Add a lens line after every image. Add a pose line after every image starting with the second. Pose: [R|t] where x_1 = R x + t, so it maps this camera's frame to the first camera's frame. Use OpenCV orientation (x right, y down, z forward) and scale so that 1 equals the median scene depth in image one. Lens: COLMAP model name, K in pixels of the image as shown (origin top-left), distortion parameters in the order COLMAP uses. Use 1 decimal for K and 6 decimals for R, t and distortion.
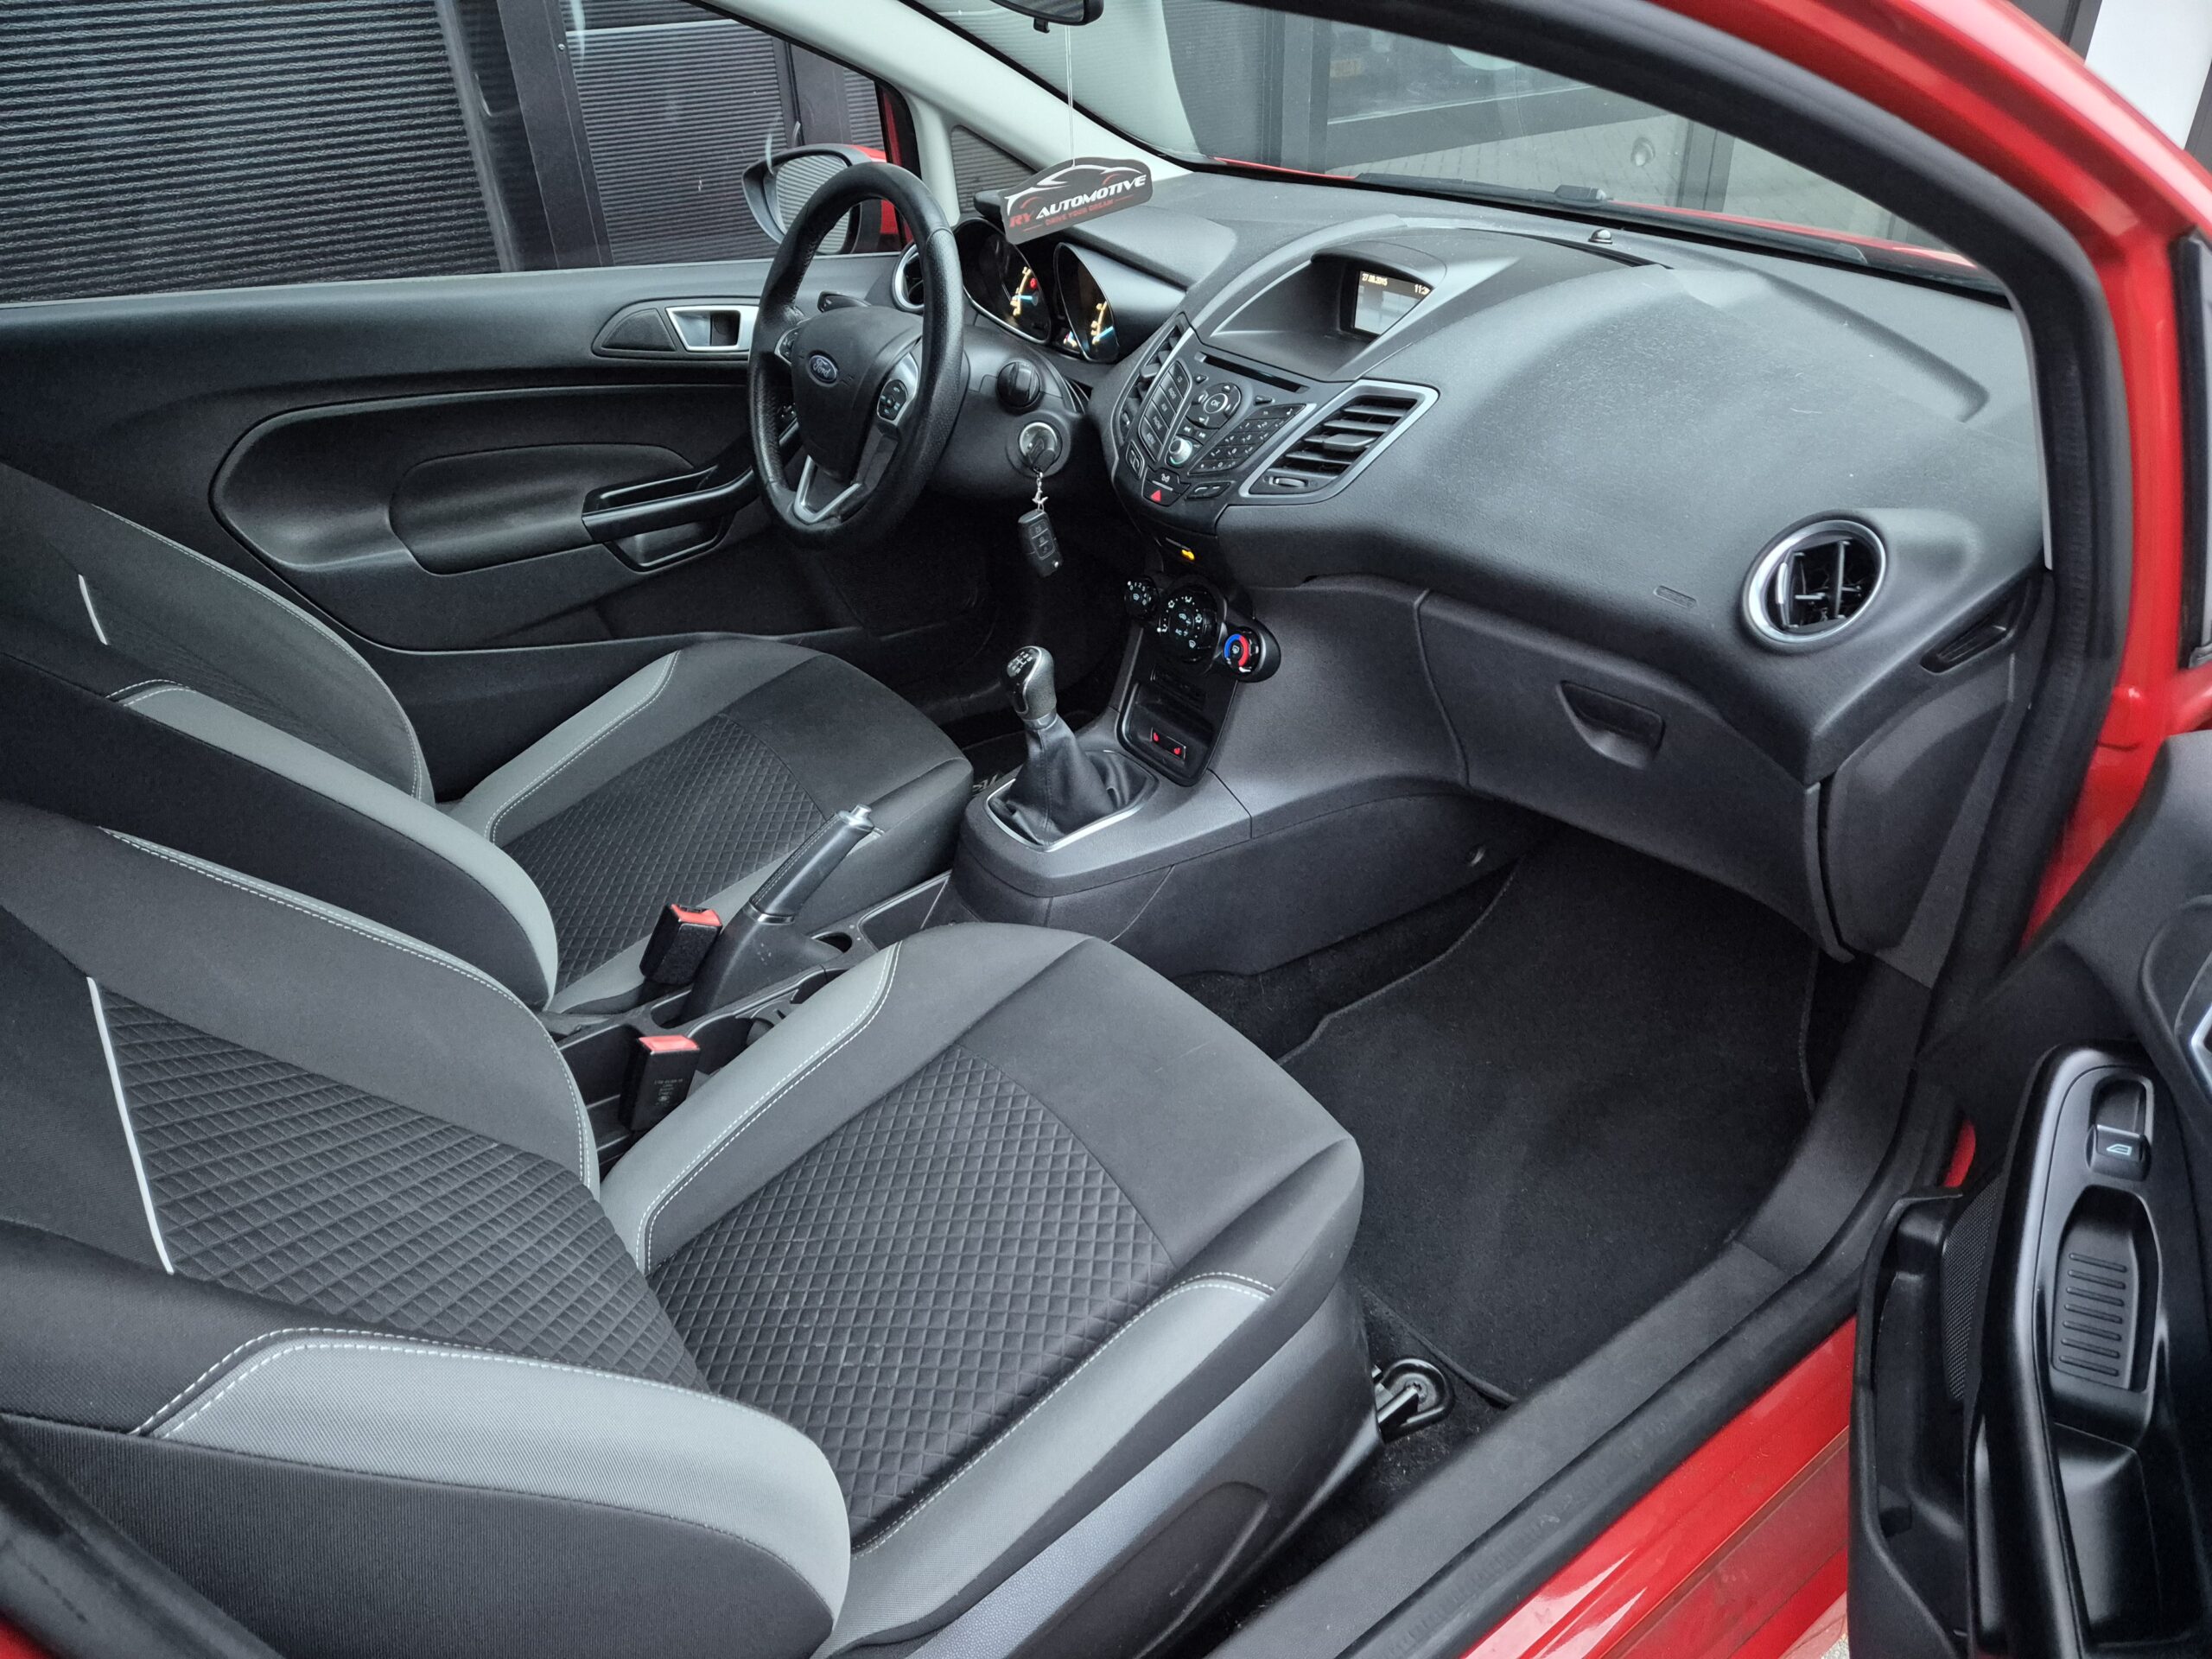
lens RADIAL K [[1457.6, 0, 1103.3], [0, 1457.6, 849.9], [0, 0, 1]] dist [0.094264, -0.054817]
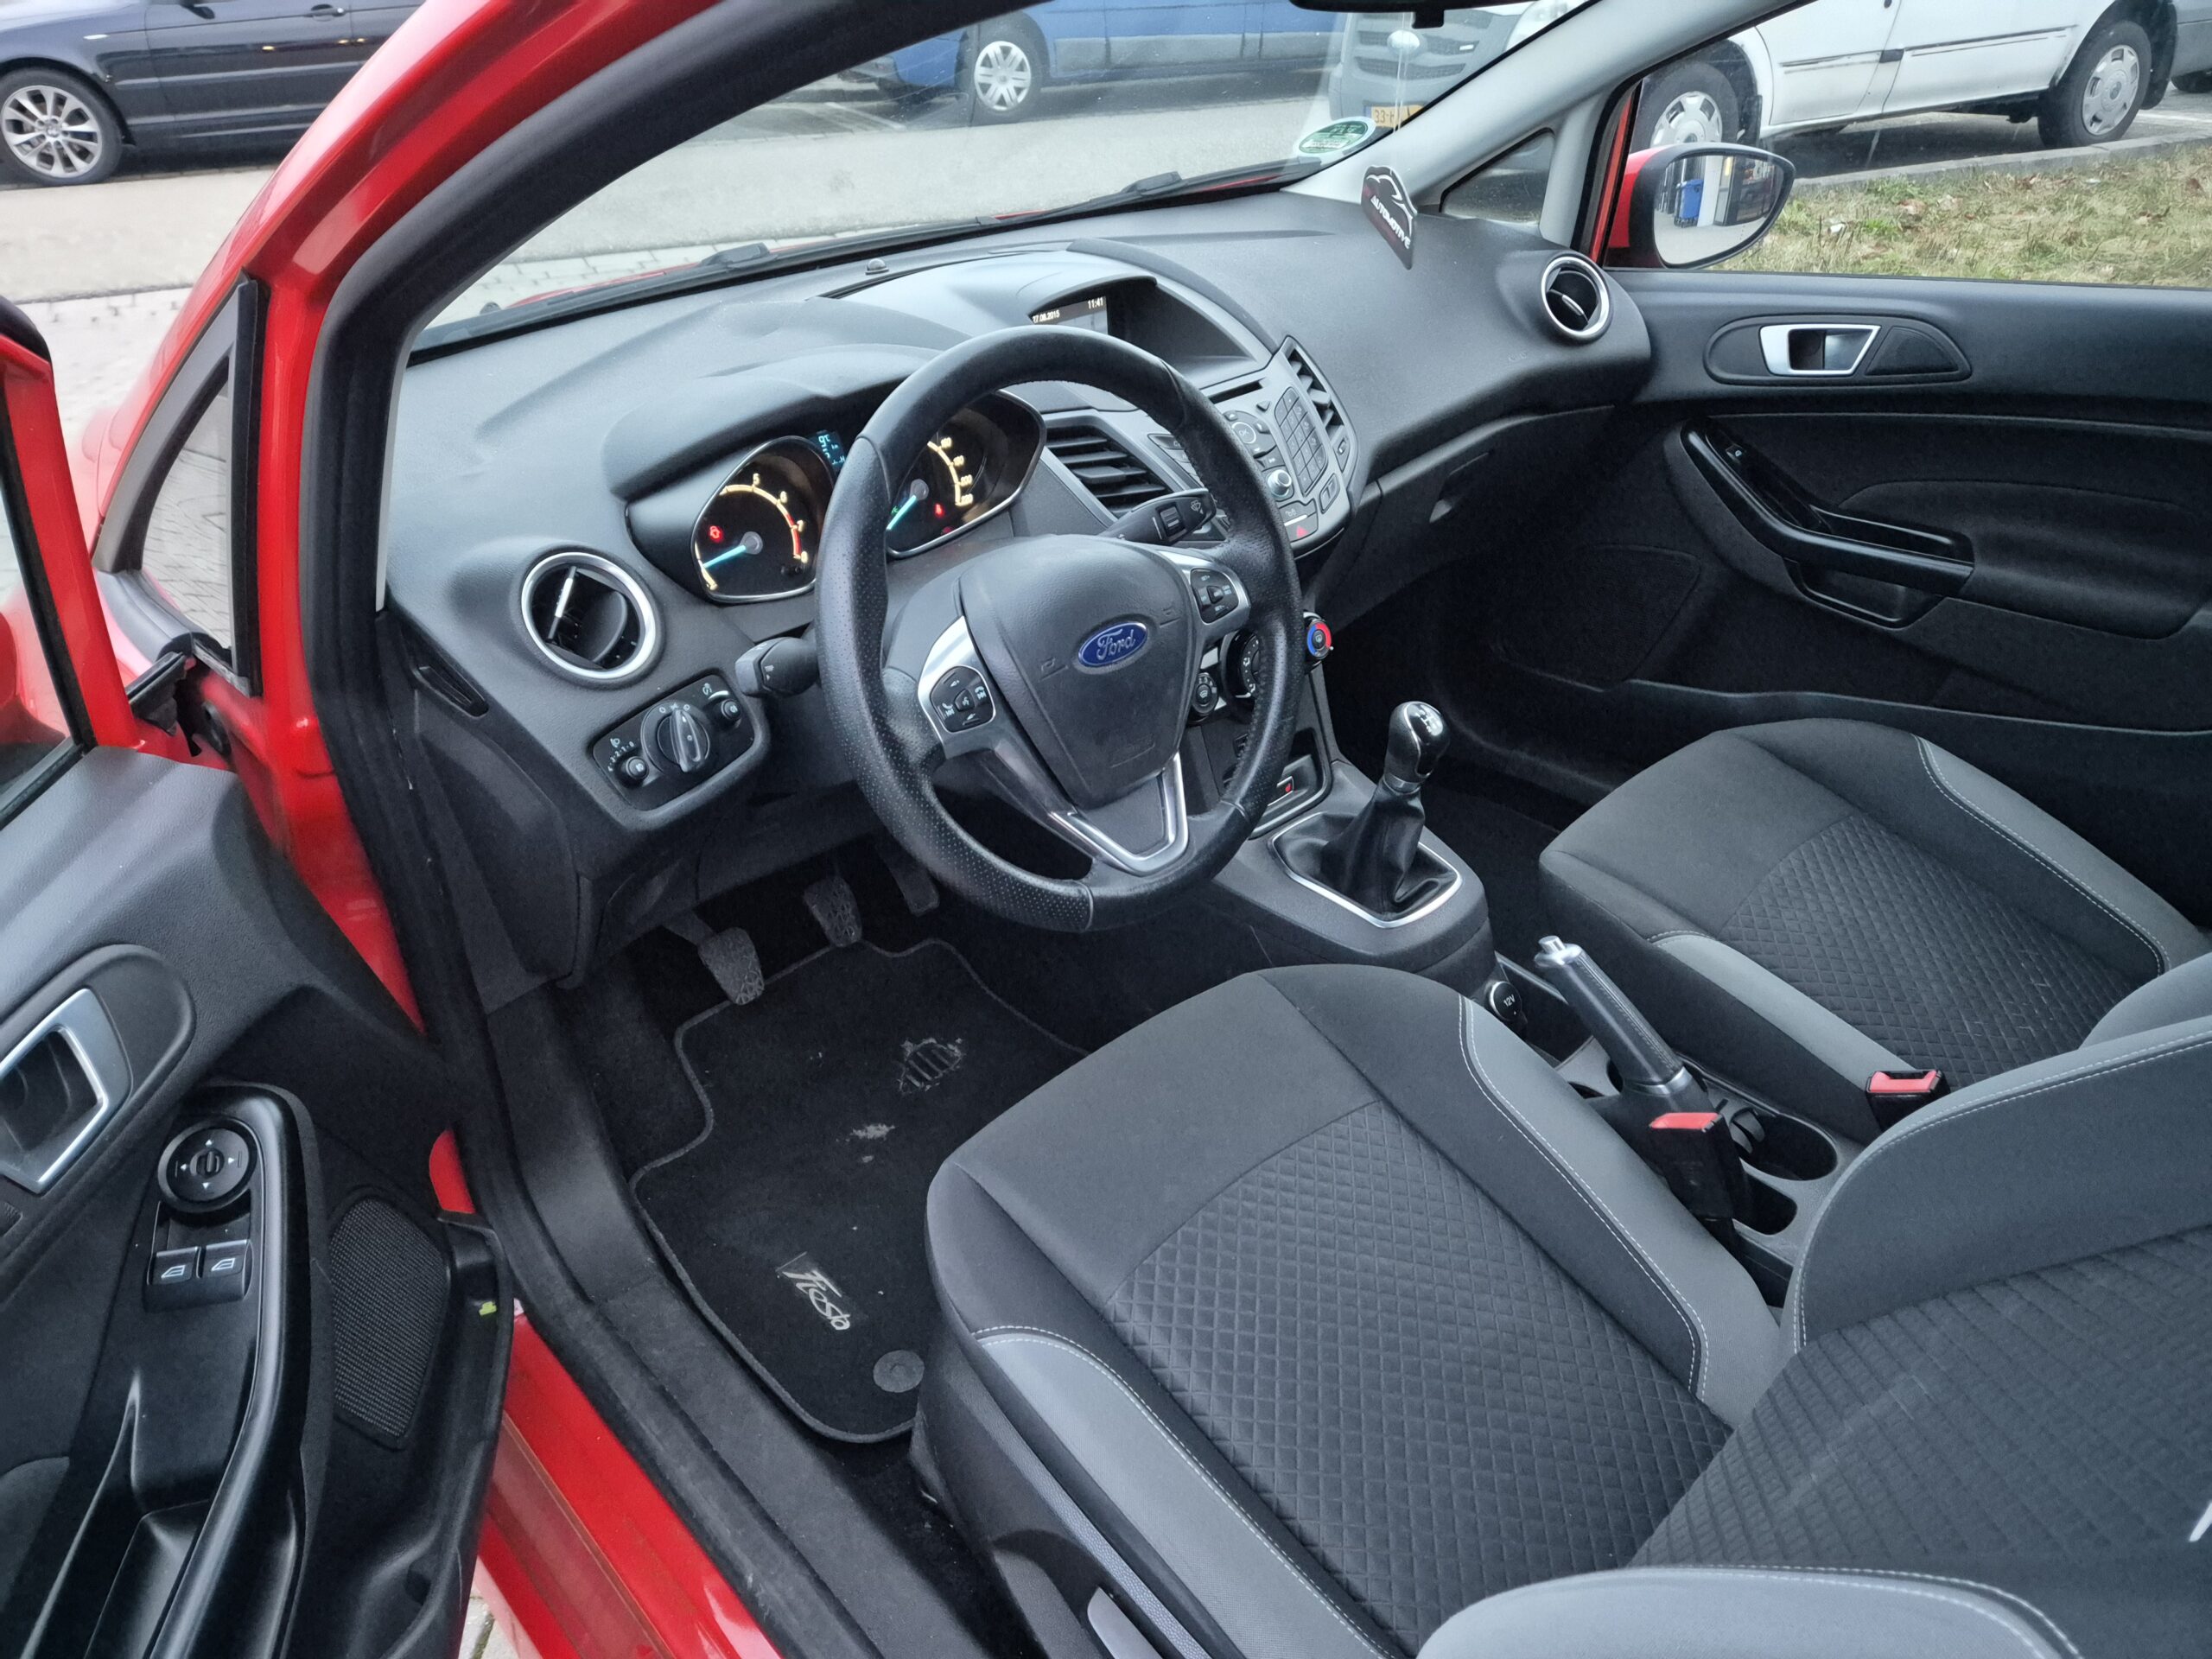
lens RADIAL K [[1457.6, 0, 1103.3], [0, 1457.6, 849.9], [0, 0, 1]] dist [0.094264, -0.054817]
pose [[-0.113560, -0.518269, 0.847645, -0.838797], [0.583924, 0.655445, 0.478983, -0.623716], [-0.803826, 0.549353, 0.228197, 0.992821]]
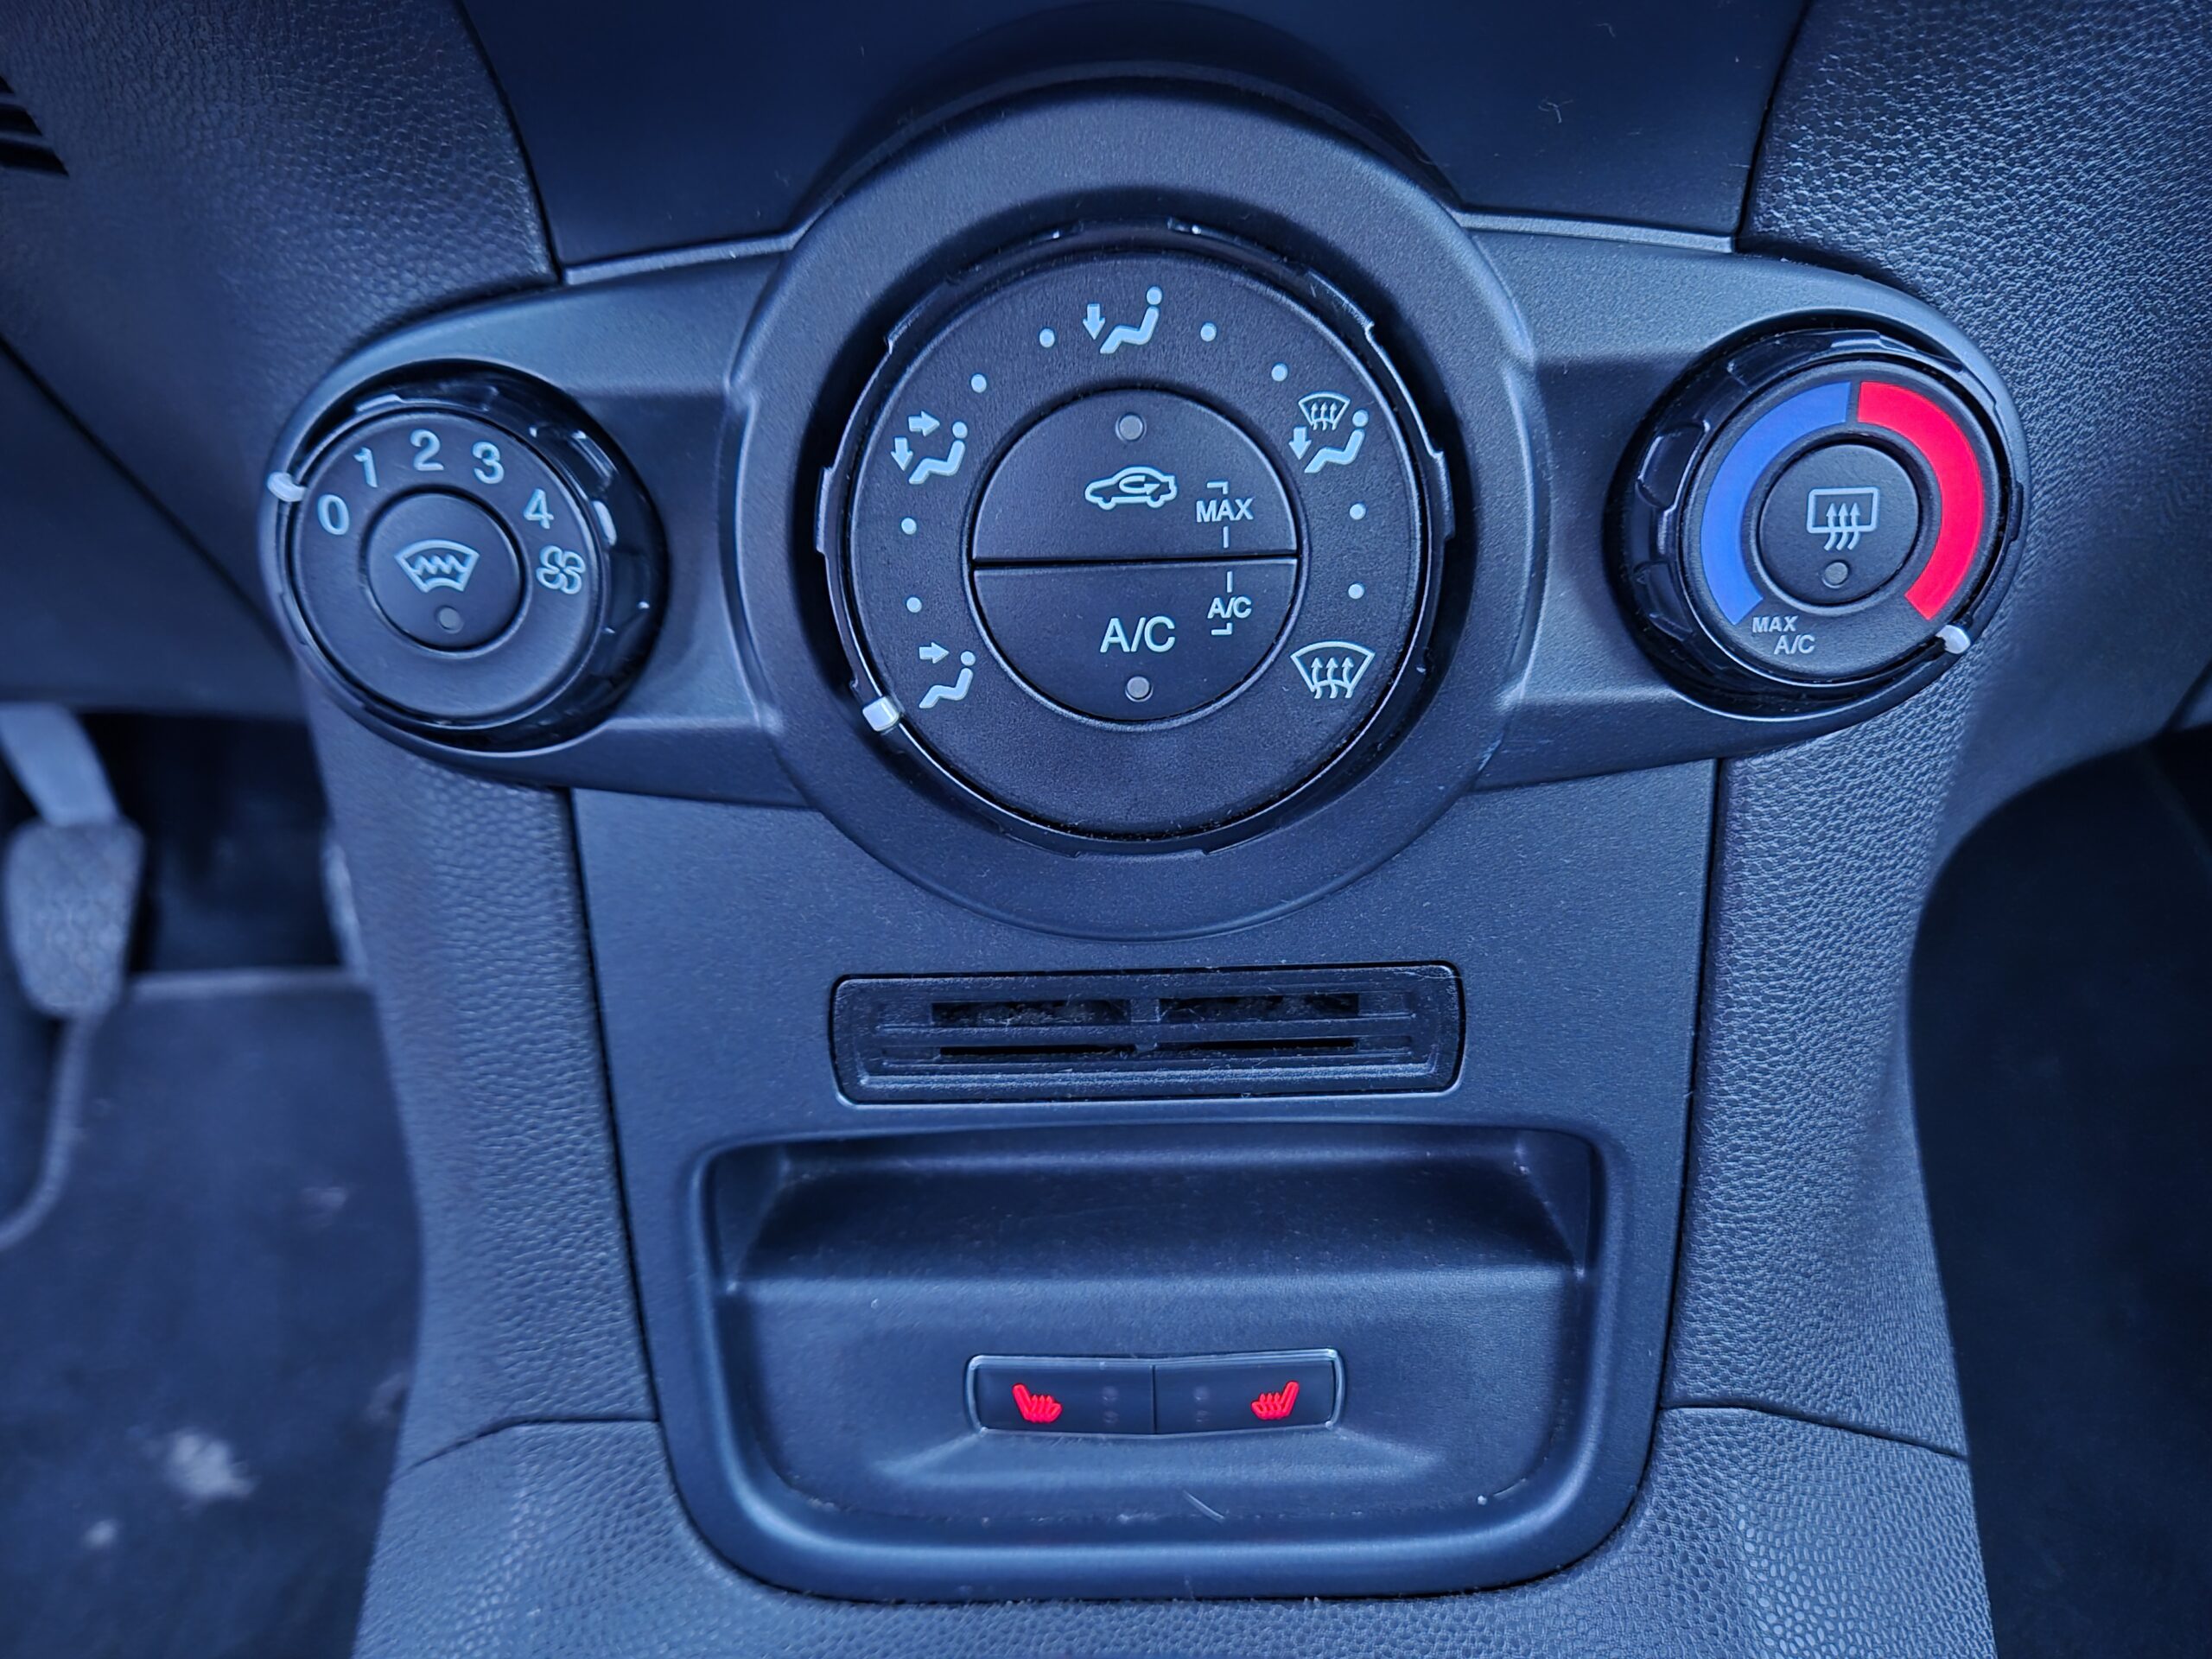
lens RADIAL K [[1518.6, 0, 1089.0], [0, 1518.6, 848.4], [0, 0, 1]] dist [0.063988, -0.068928]
pose [[0.591602, -0.466283, 0.657714, -0.039384], [0.467633, 0.862998, 0.191191, -0.169652], [-0.656755, 0.194459, 0.728600, 0.977677]]
